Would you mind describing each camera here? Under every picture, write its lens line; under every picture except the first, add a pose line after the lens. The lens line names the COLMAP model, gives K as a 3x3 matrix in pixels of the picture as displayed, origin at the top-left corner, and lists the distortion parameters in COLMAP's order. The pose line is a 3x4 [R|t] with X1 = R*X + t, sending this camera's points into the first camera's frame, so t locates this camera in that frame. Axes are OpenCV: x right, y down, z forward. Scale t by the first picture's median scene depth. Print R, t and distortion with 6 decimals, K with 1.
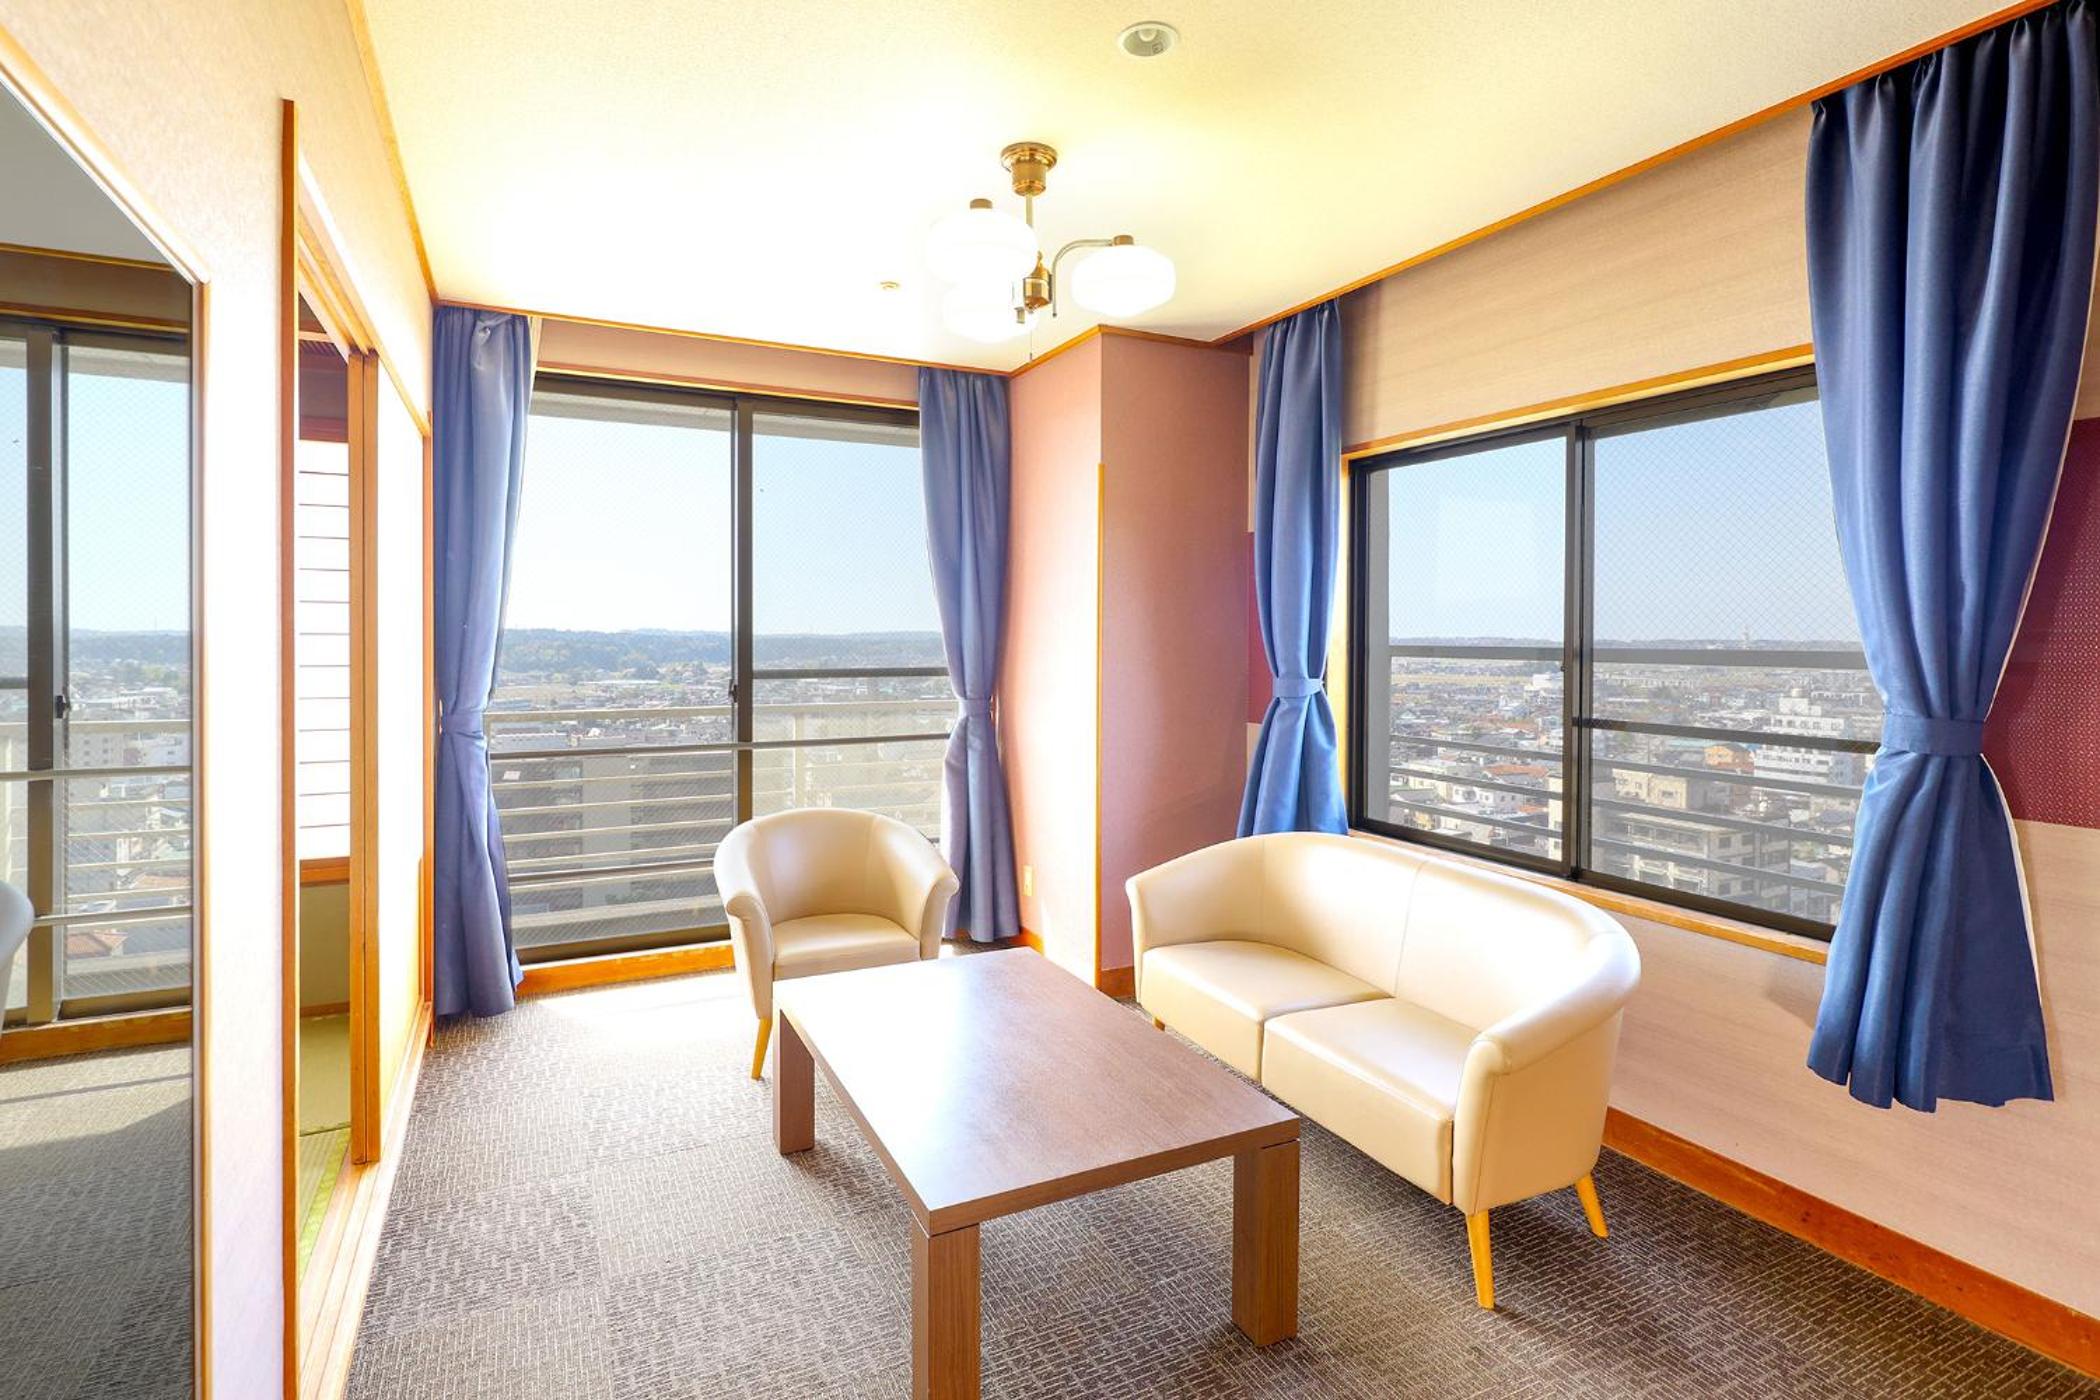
lens RADIAL K [[1047.2, 0, 1050.0], [0, 1047.2, 700.0], [0, 0, 1]] dist [0.001376, 0.000063]
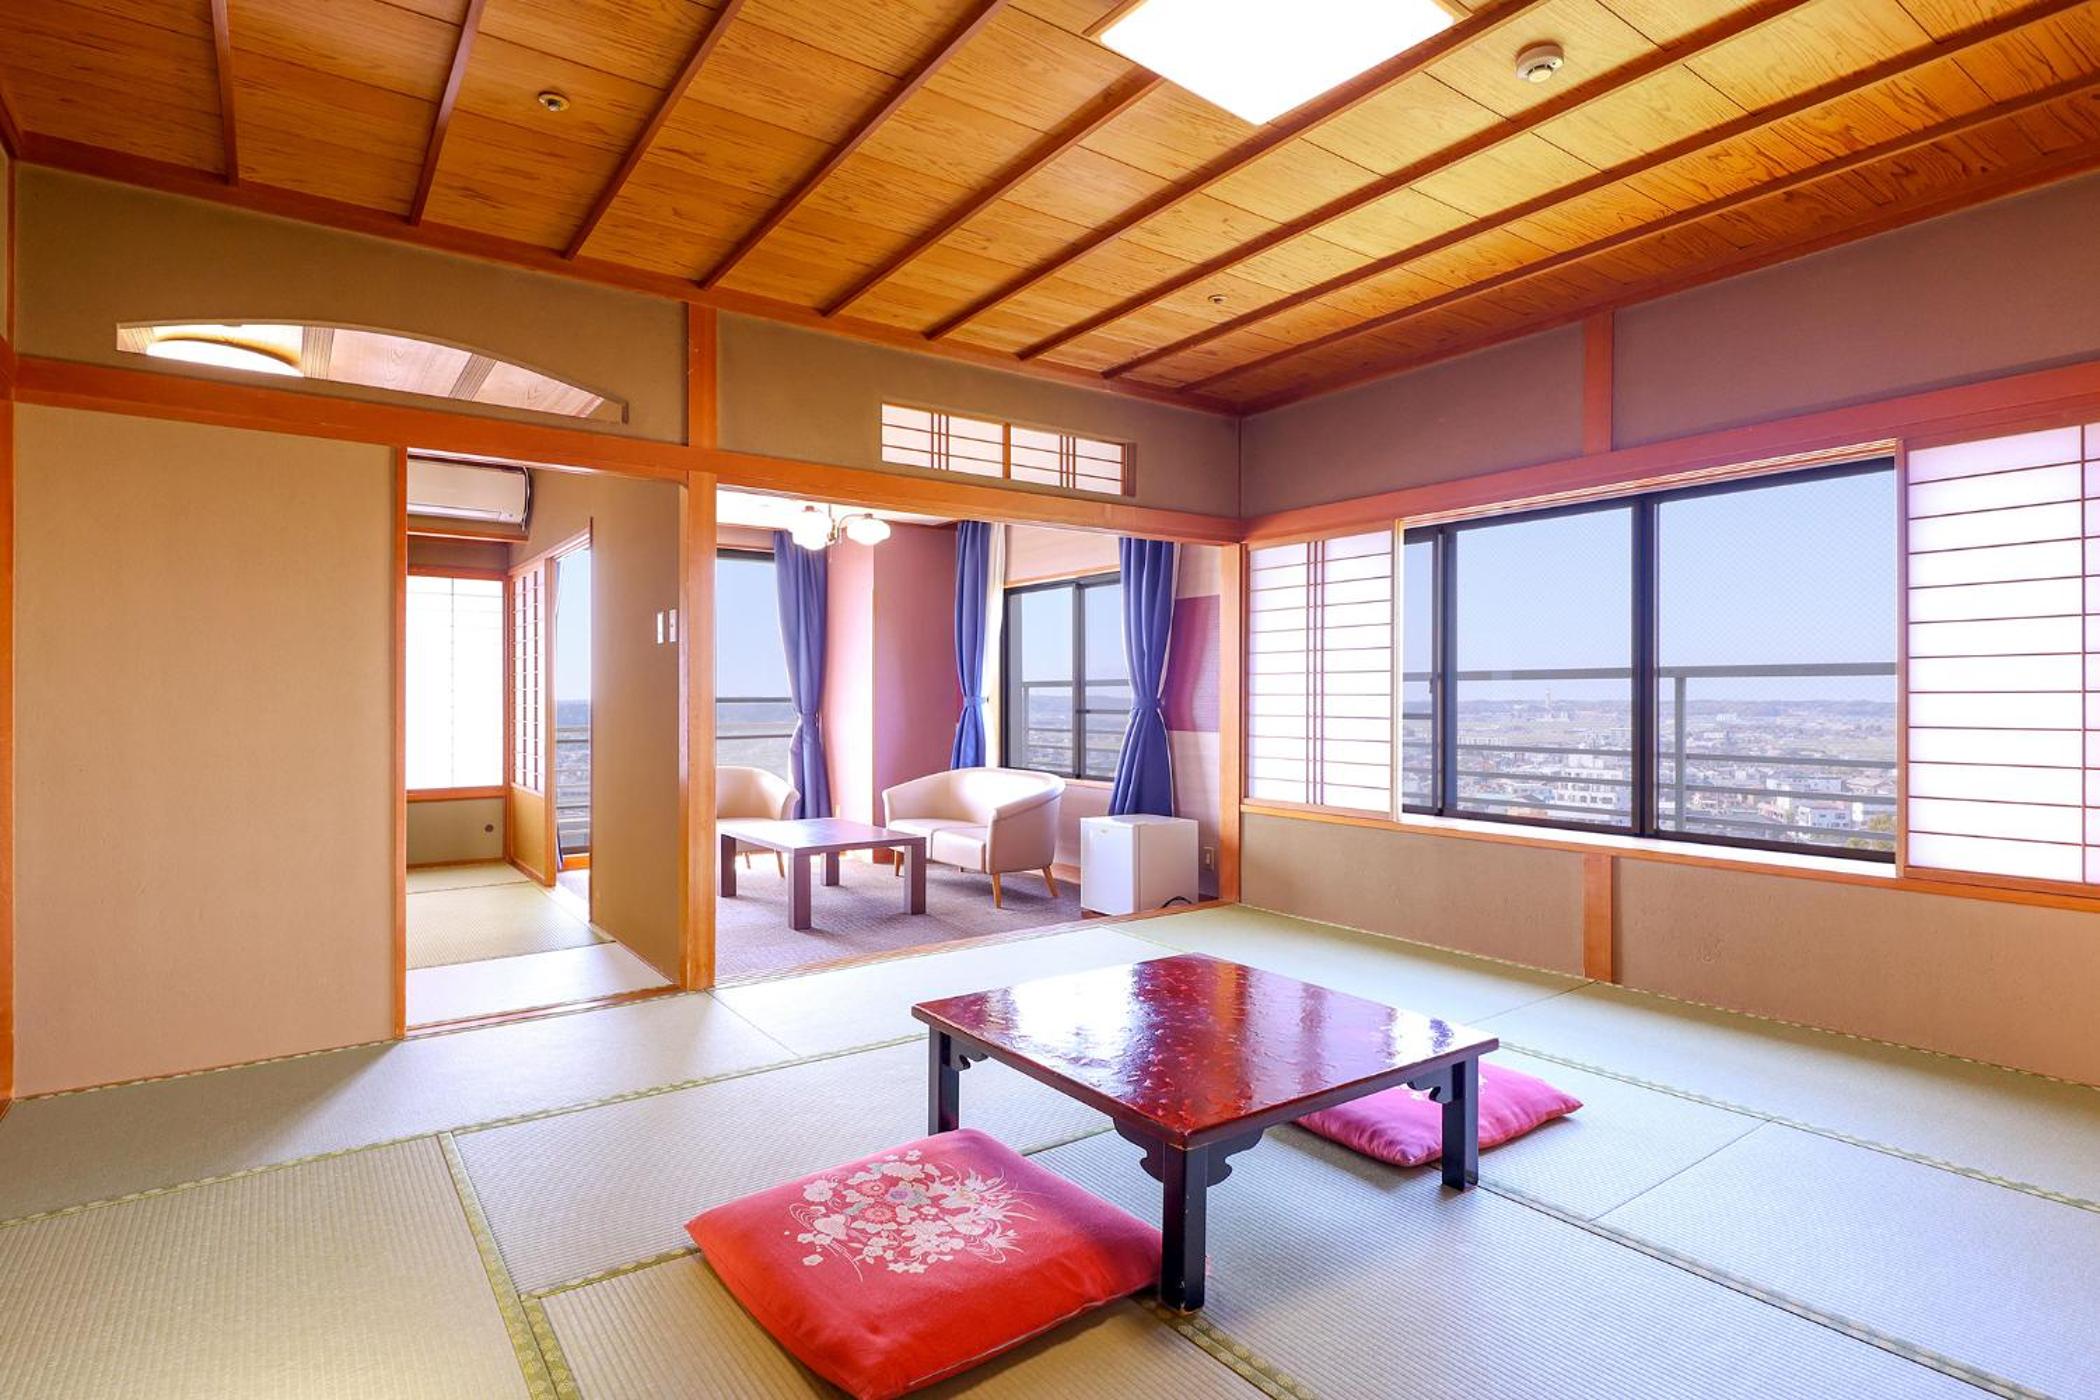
lens RADIAL K [[1047.2, 0, 1050.0], [0, 1047.2, 700.0], [0, 0, 1]] dist [0.001376, 0.000063]
pose [[0.987368, -0.004693, 0.158371, 0.060260], [0.013994, 0.998238, -0.057666, 0.091963], [-0.157822, 0.059154, 0.985694, -0.913870]]
